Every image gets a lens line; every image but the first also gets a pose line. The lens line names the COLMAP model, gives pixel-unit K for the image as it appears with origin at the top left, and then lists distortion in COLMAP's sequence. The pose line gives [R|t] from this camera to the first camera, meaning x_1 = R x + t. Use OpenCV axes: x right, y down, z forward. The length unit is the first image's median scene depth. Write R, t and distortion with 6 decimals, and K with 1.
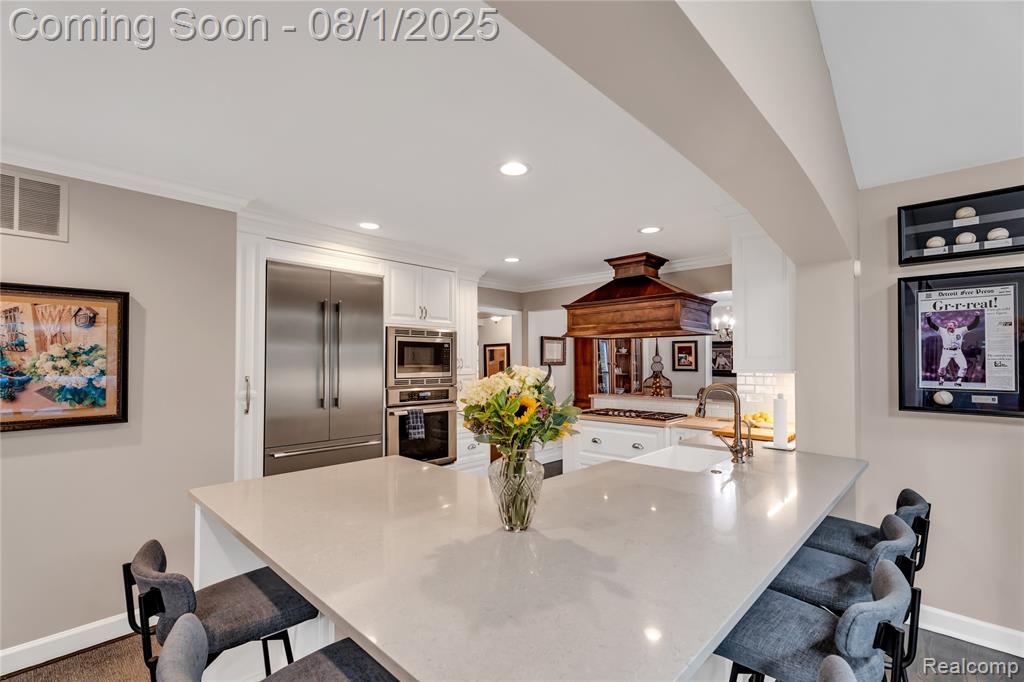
lens RADIAL K [[457.7, 0, 507.5], [0, 457.7, 356.2], [0, 0, 1]] dist [0.005468, -0.001429]
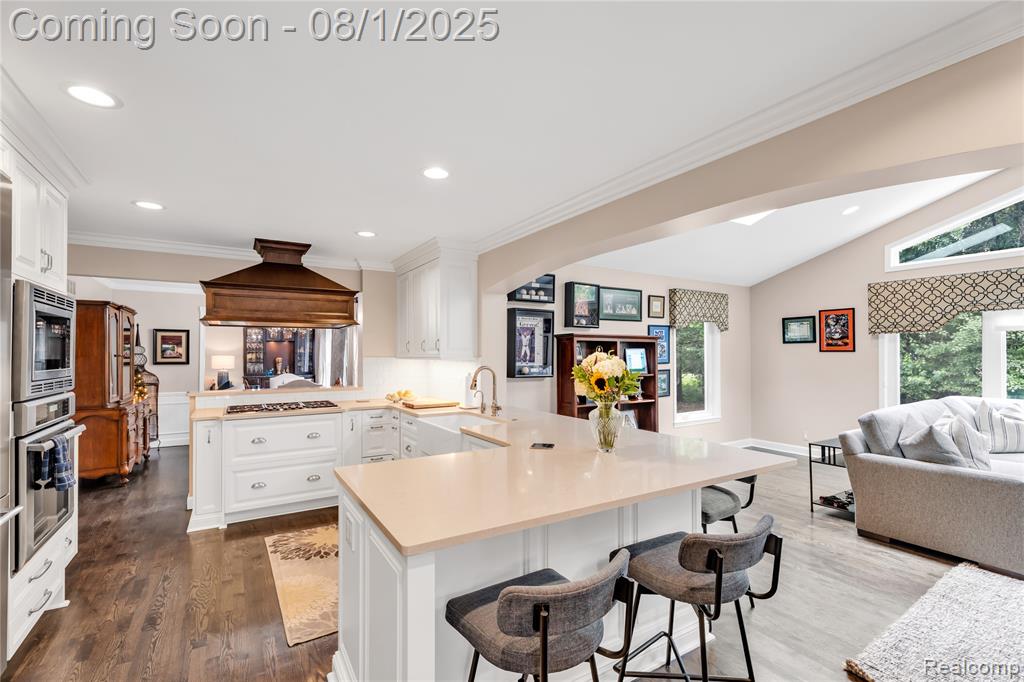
lens RADIAL K [[457.7, 0, 525.4], [0, 457.7, 348.3], [0, 0, 1]] dist [0.005468, -0.001429]
pose [[0.247352, 0.011728, 0.968855, -0.552384], [-0.010011, 0.999904, -0.009548, 0.007853], [-0.968874, -0.007338, 0.247446, 0.279779]]
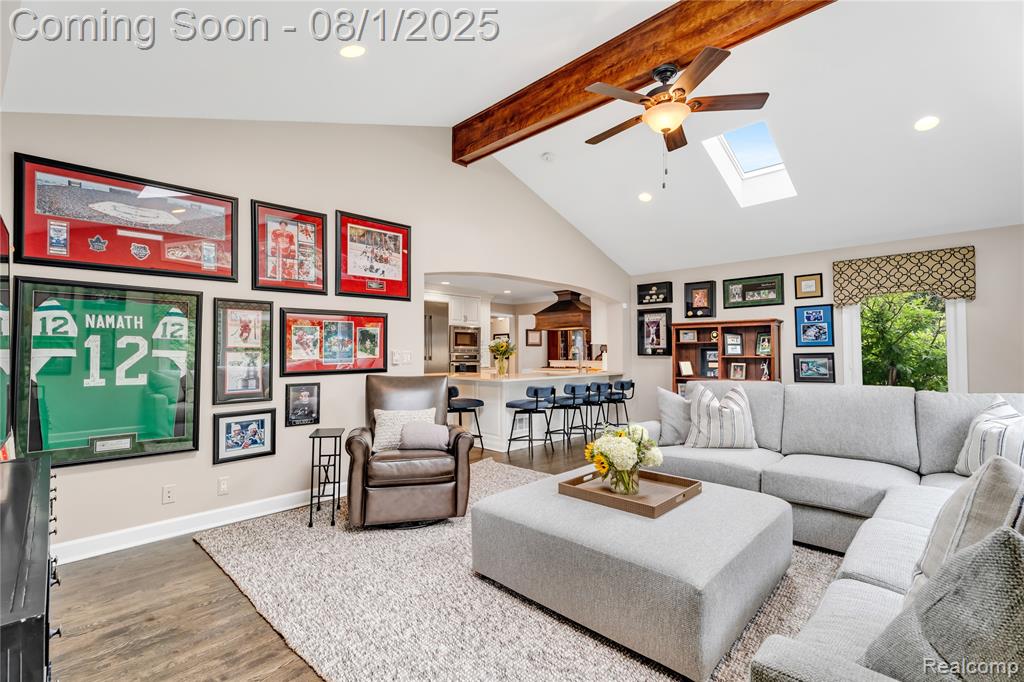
lens RADIAL K [[457.7, 0, 510.8], [0, 457.7, 347.2], [0, 0, 1]] dist [0.005468, -0.001429]
pose [[0.999924, -0.001141, -0.012267, 0.053088], [0.001129, 0.999999, -0.000980, 0.039260], [0.012269, 0.000966, 0.999924, -1.086653]]
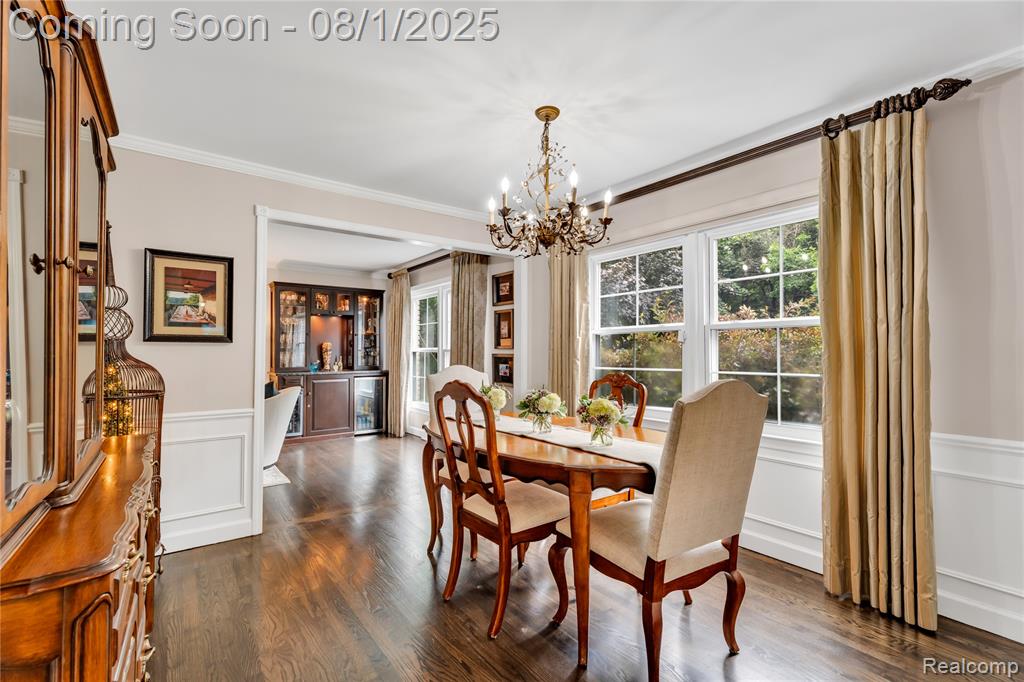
lens RADIAL K [[457.7, 0, 510.6], [0, 457.7, 341.9], [0, 0, 1]] dist [0.005468, -0.001429]
pose [[0.184309, 0.018264, 0.982699, 0.187429], [-0.012622, 0.999789, -0.016214, 0.068638], [-0.982787, -0.009416, 0.184501, 1.371328]]
